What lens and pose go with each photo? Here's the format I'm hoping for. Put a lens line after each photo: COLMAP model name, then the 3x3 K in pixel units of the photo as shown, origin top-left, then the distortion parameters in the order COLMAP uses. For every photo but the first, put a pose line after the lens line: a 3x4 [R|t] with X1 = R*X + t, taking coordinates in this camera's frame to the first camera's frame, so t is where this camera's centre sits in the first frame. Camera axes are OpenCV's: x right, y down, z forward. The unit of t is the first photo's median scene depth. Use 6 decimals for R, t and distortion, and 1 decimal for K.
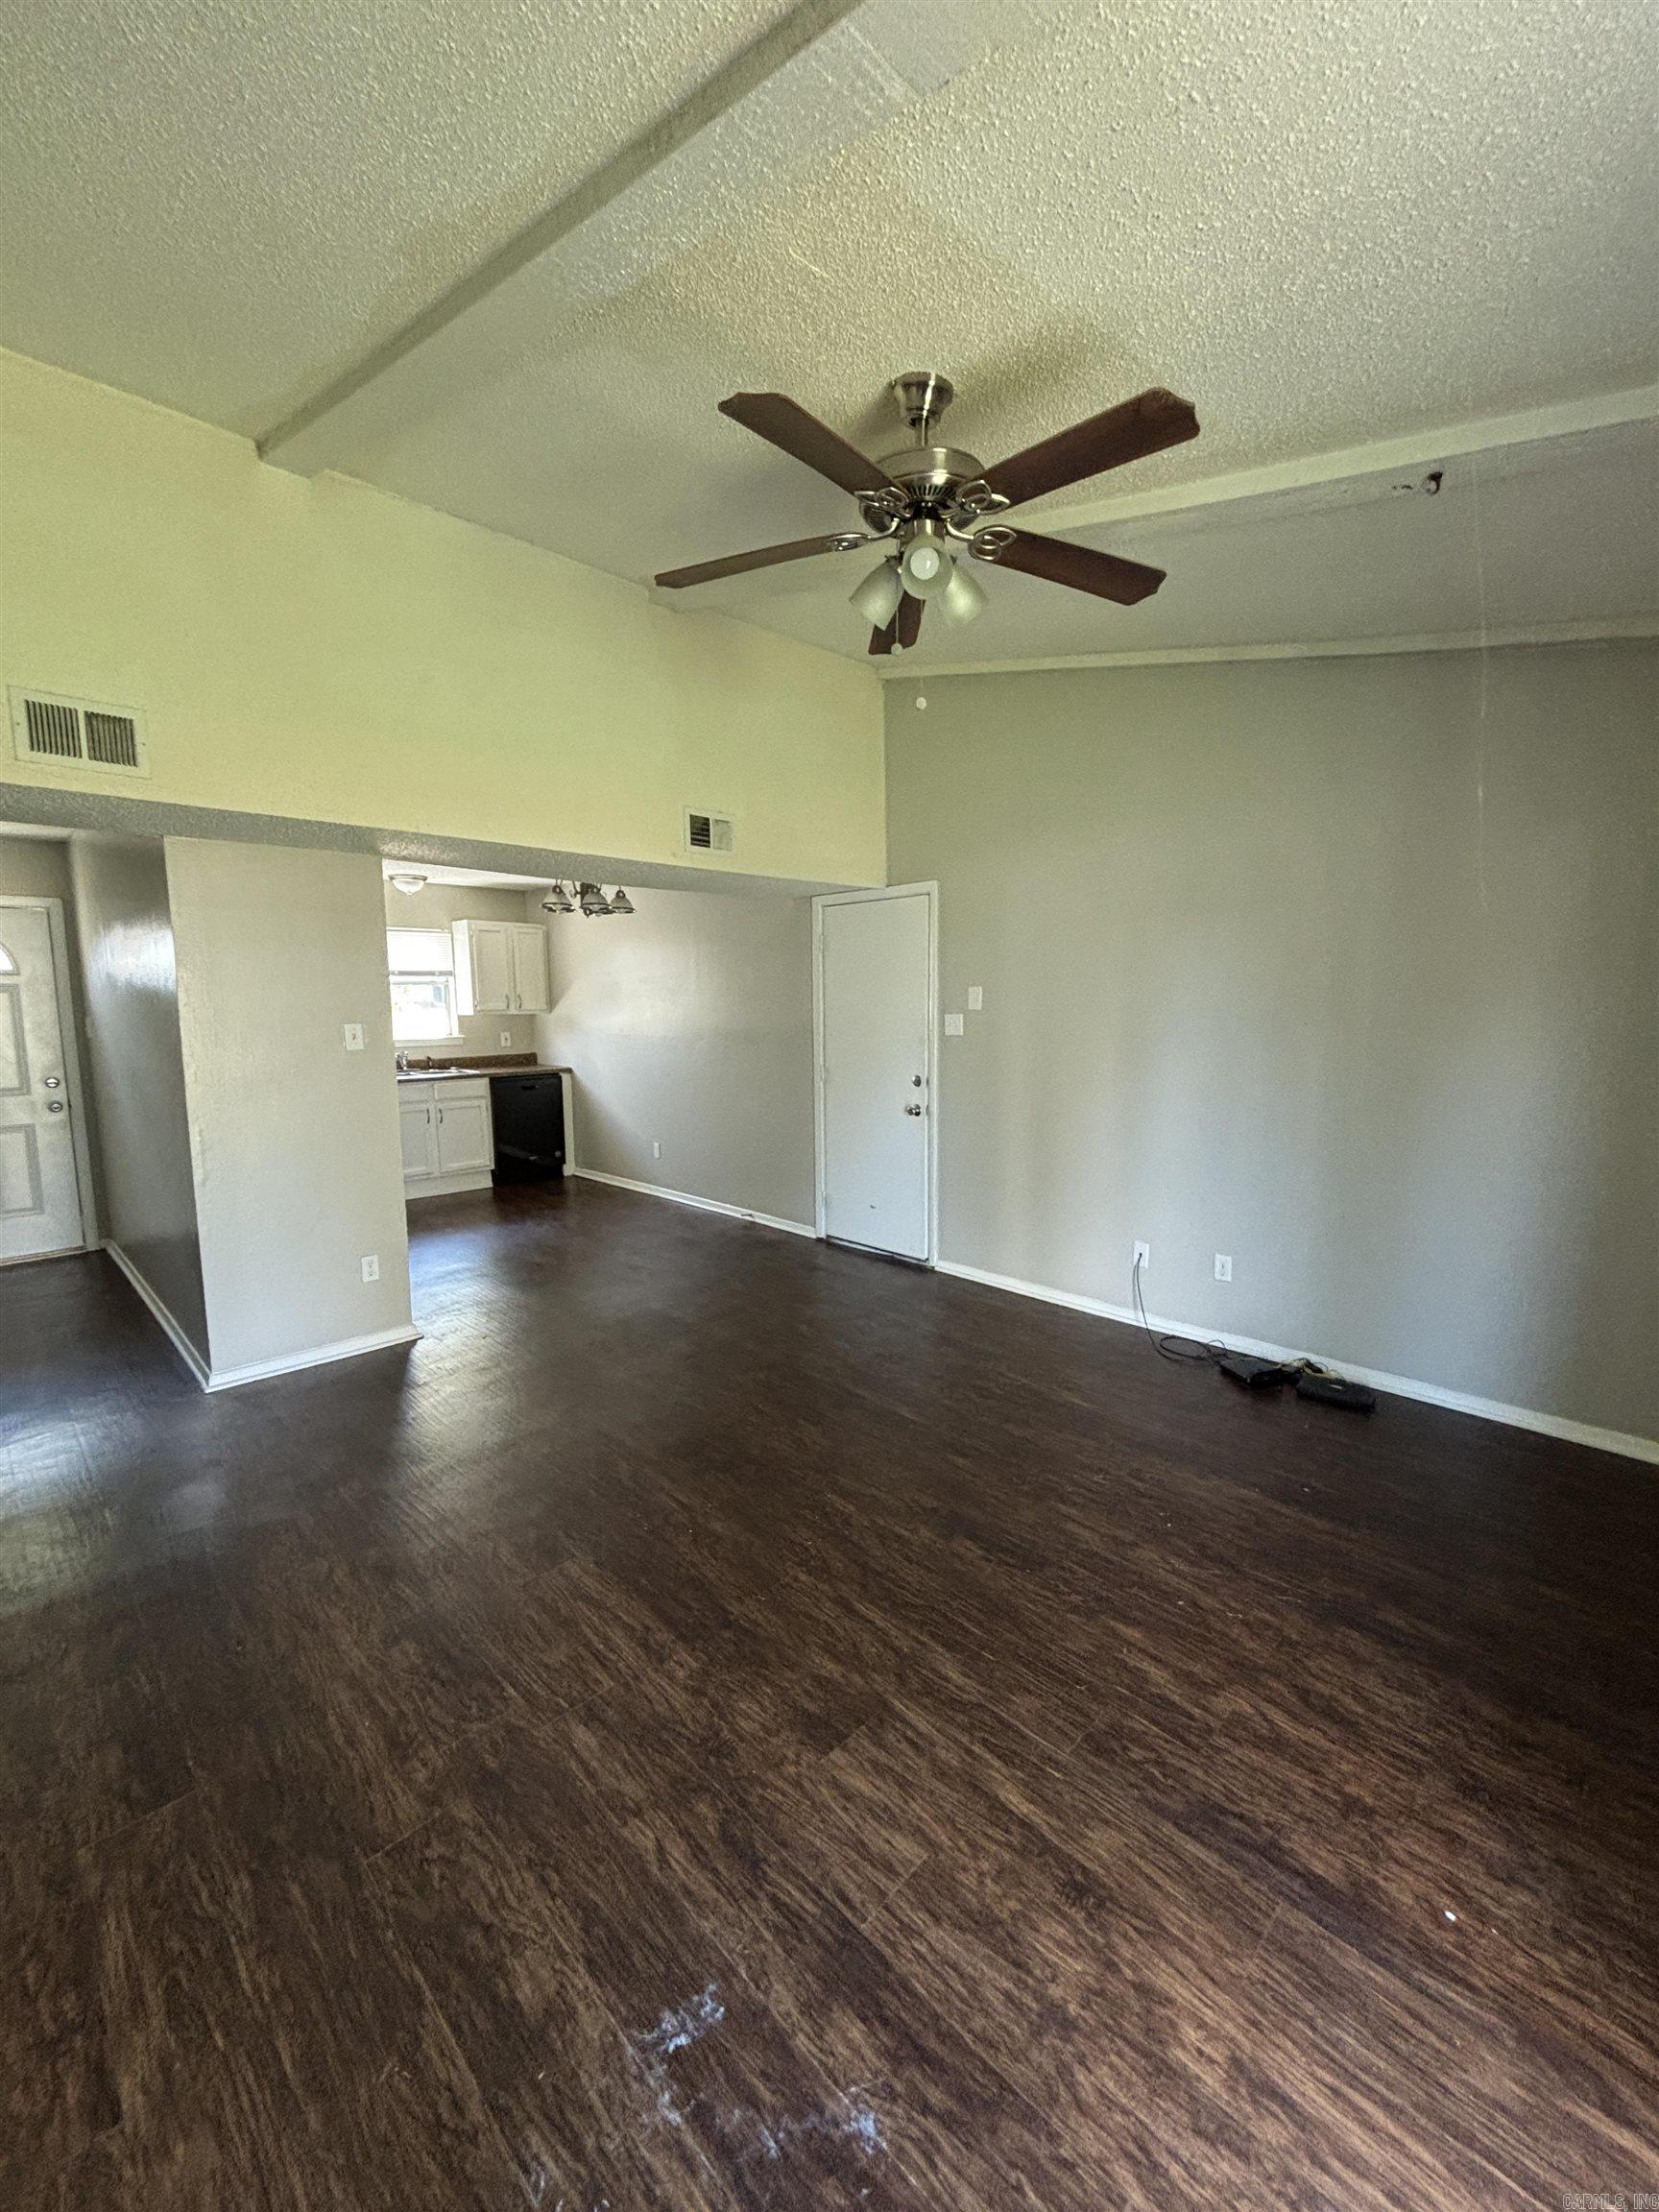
lens RADIAL K [[900.4, 0, 829.5], [0, 900.4, 1106.0], [0, 0, 1]] dist [0.014893, -0.006223]
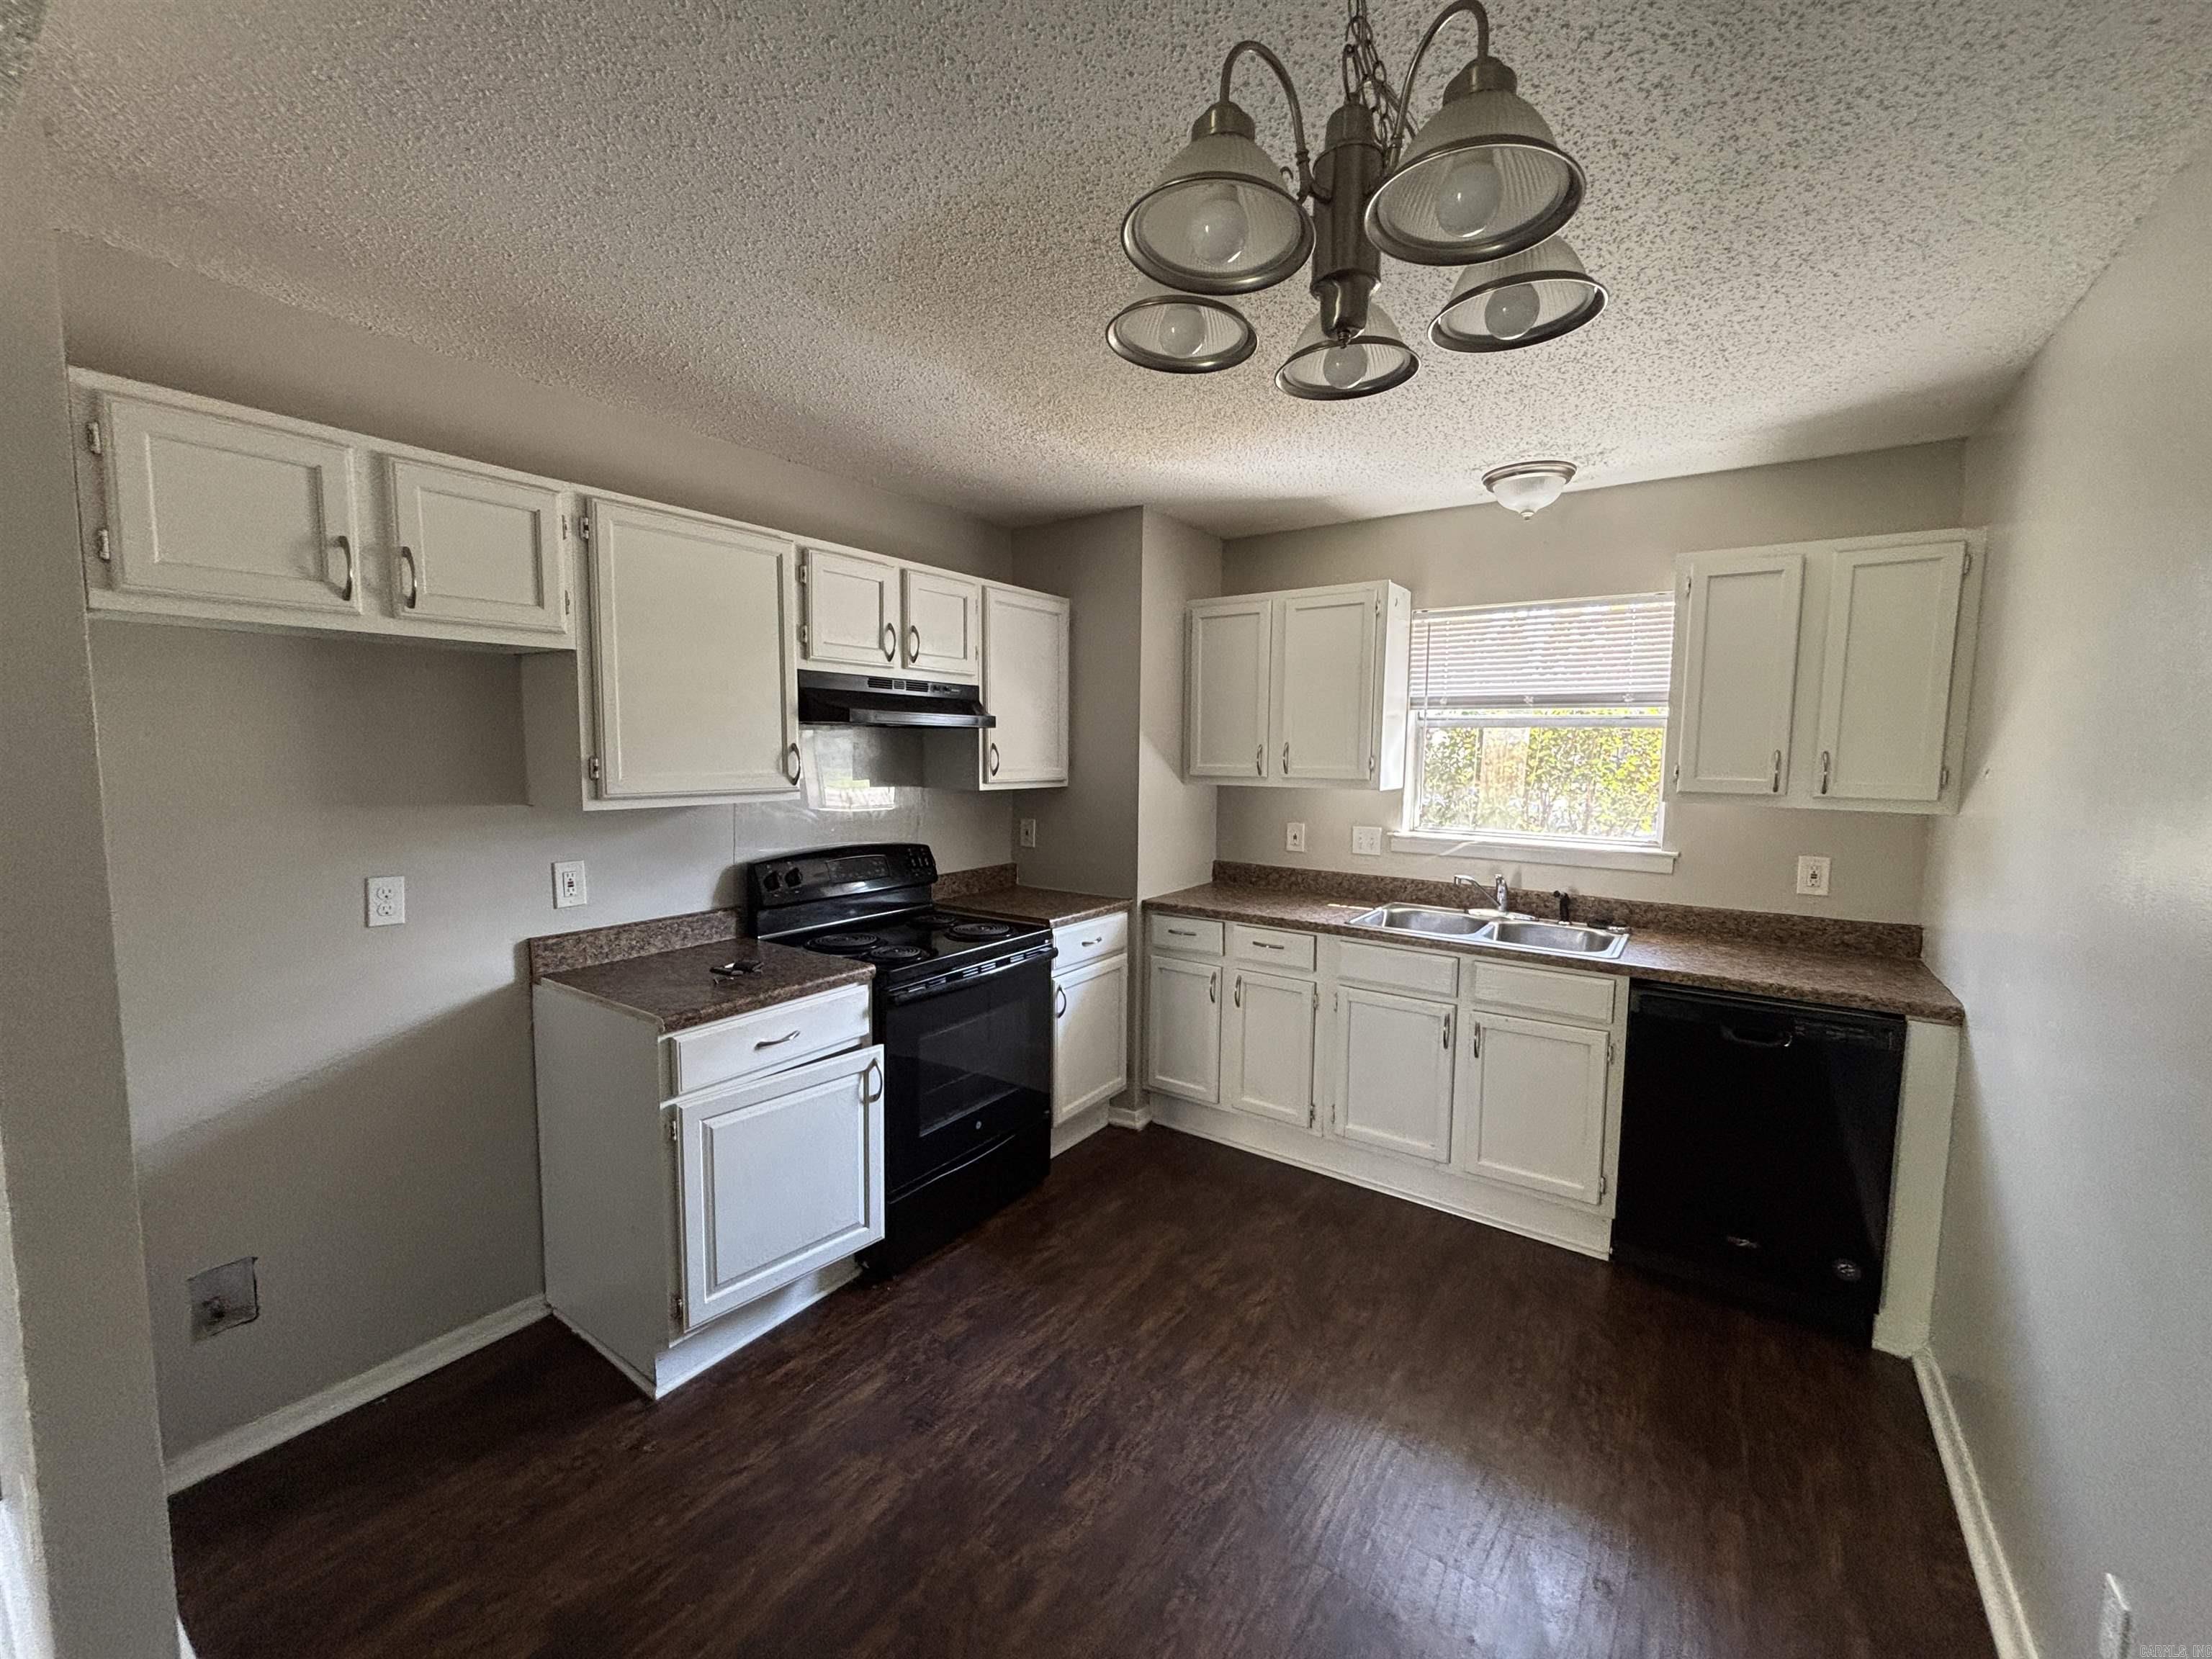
lens RADIAL K [[882.4, 0, 1106.0], [0, 882.4, 829.5], [0, 0, 1]] dist [0.014329, -0.007862]
pose [[0.166245, 0.094943, -0.981503, -0.247549], [-0.124192, 0.989444, 0.074676, -0.359942], [0.978233, 0.109481, 0.176281, 2.840885]]
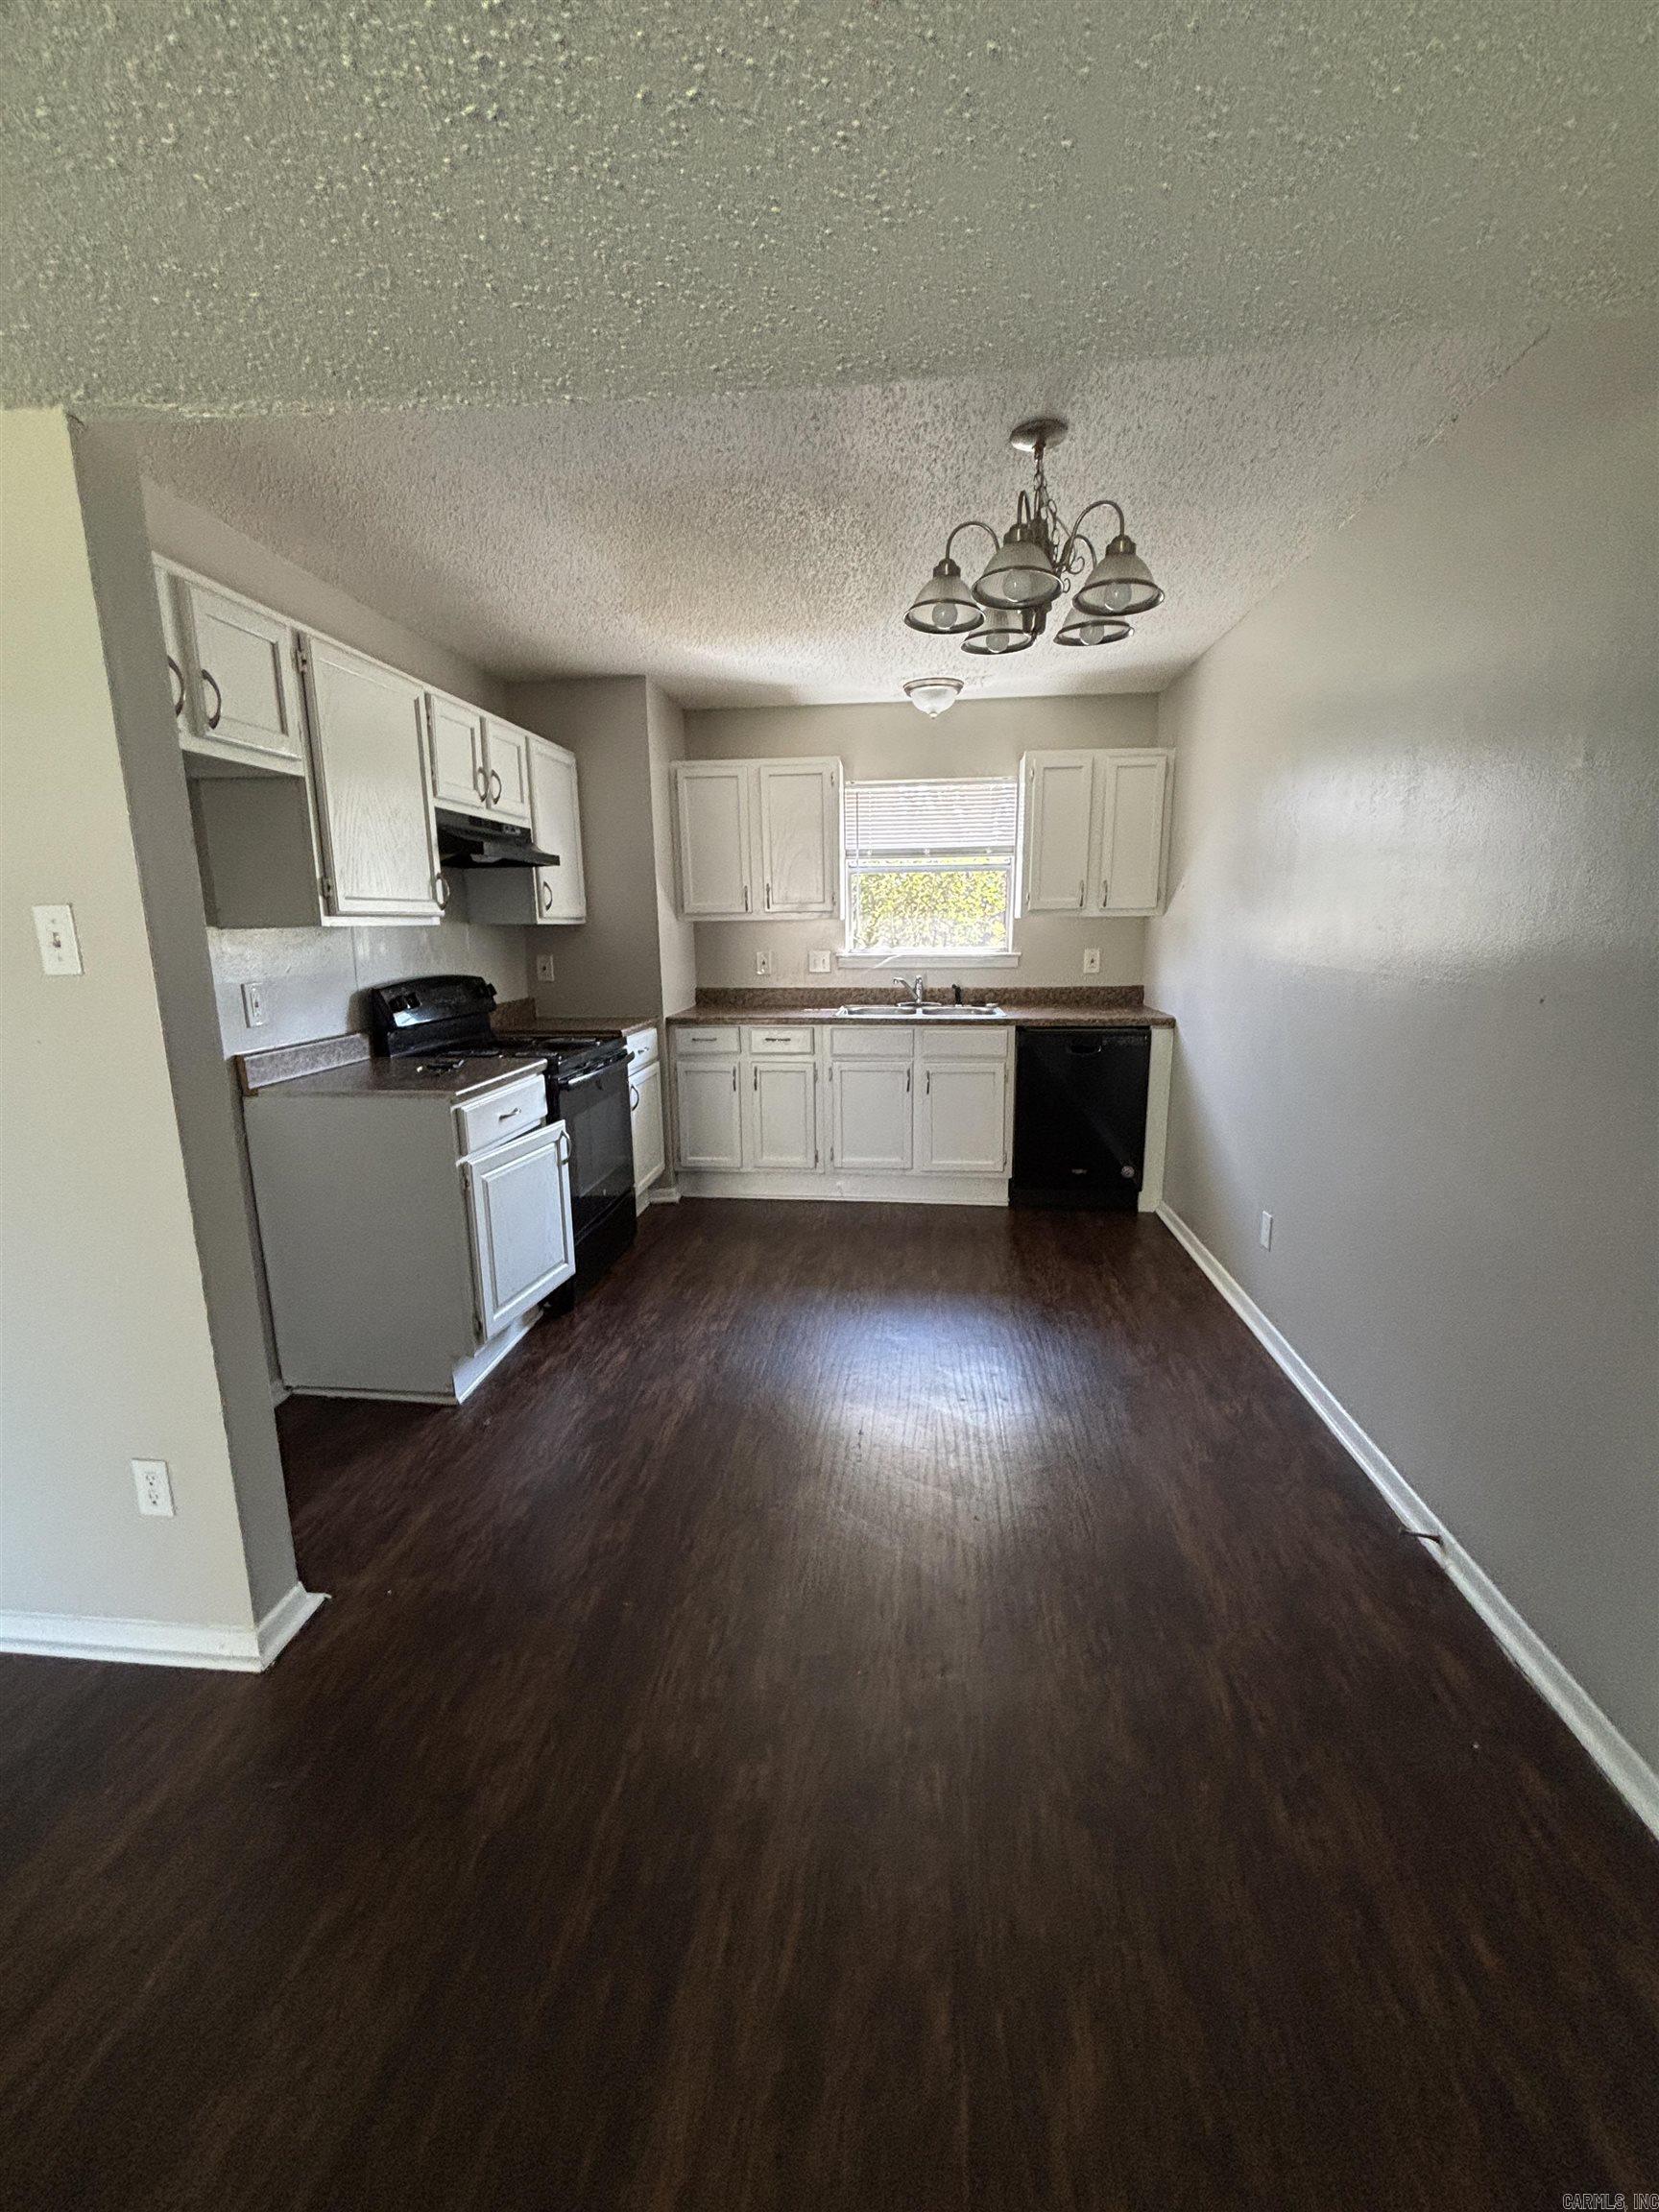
lens RADIAL K [[882.4, 0, 822.8], [0, 882.4, 1100.5], [0, 0, 1]] dist [0.014329, -0.007862]
pose [[0.617980, 0.148826, -0.771979, -0.011368], [-0.078234, 0.988687, 0.127977, -0.184626], [0.782292, -0.018692, 0.622632, 2.137892]]
